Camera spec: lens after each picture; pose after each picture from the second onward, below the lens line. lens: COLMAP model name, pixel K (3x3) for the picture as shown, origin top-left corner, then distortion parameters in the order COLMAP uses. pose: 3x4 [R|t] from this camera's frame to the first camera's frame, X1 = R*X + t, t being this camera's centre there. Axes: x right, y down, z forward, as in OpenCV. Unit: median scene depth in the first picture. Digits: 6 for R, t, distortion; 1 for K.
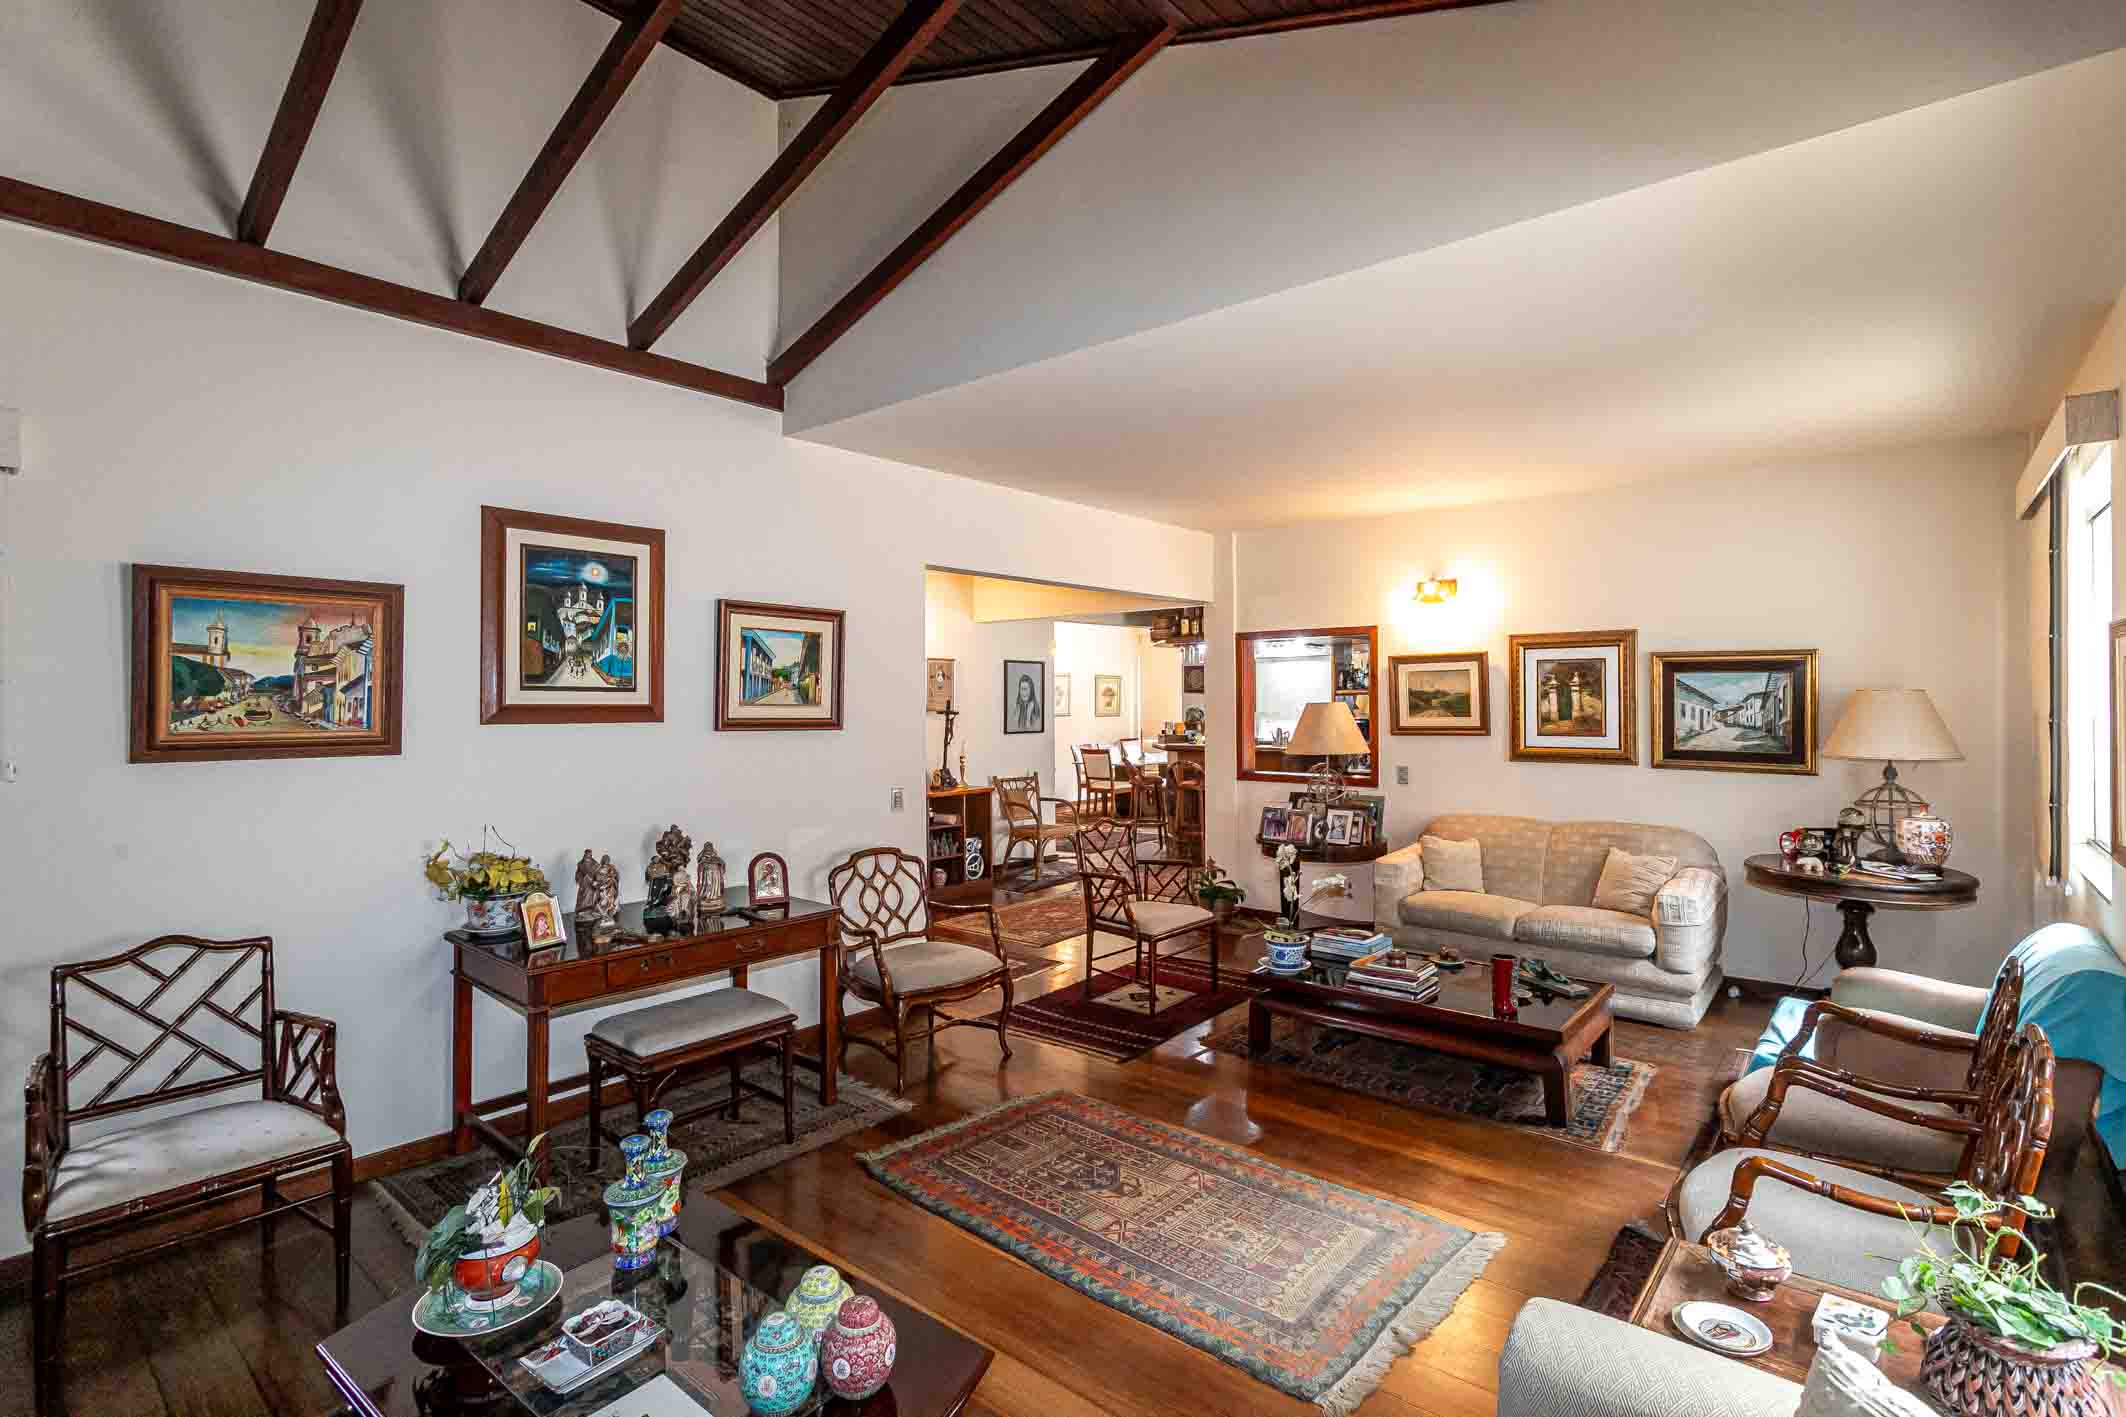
lens RADIAL K [[1005.1, 0, 1078.4], [0, 1005.1, 694.7], [0, 0, 1]] dist [0.000977, 0.001251]
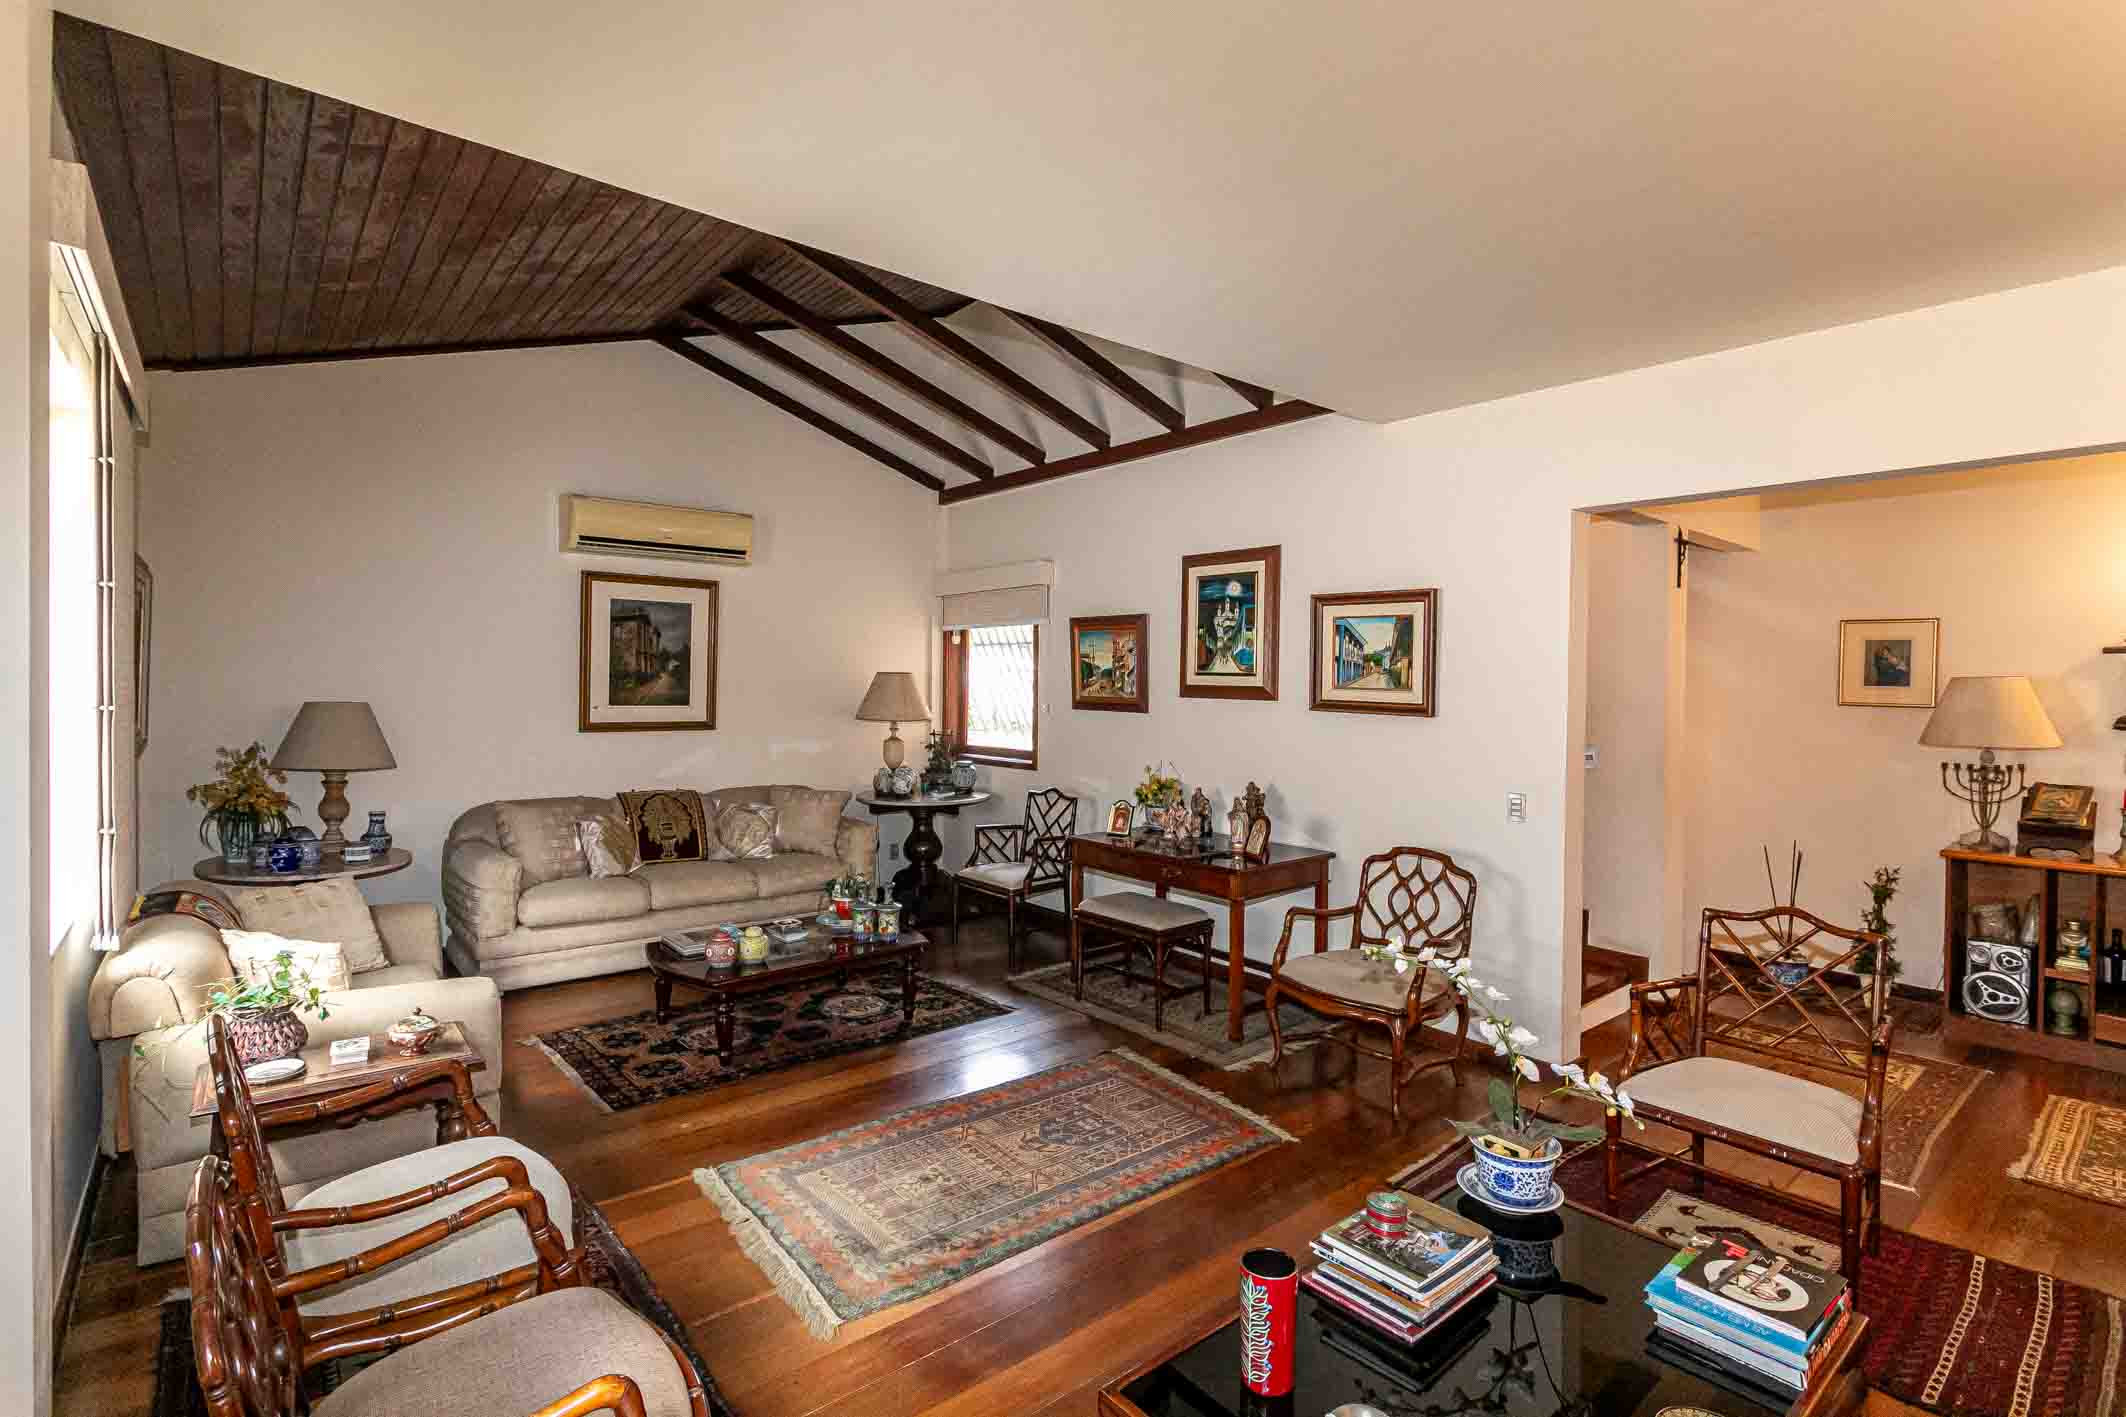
lens RADIAL K [[1005.1, 0, 1062.4], [0, 1005.1, 702.0], [0, 0, 1]] dist [0.000977, 0.001251]
pose [[-0.181007, 0.022078, -0.983234, 0.627127], [-0.005046, 0.999714, 0.023377, 0.000820], [0.983469, 0.009193, -0.180844, 0.710238]]
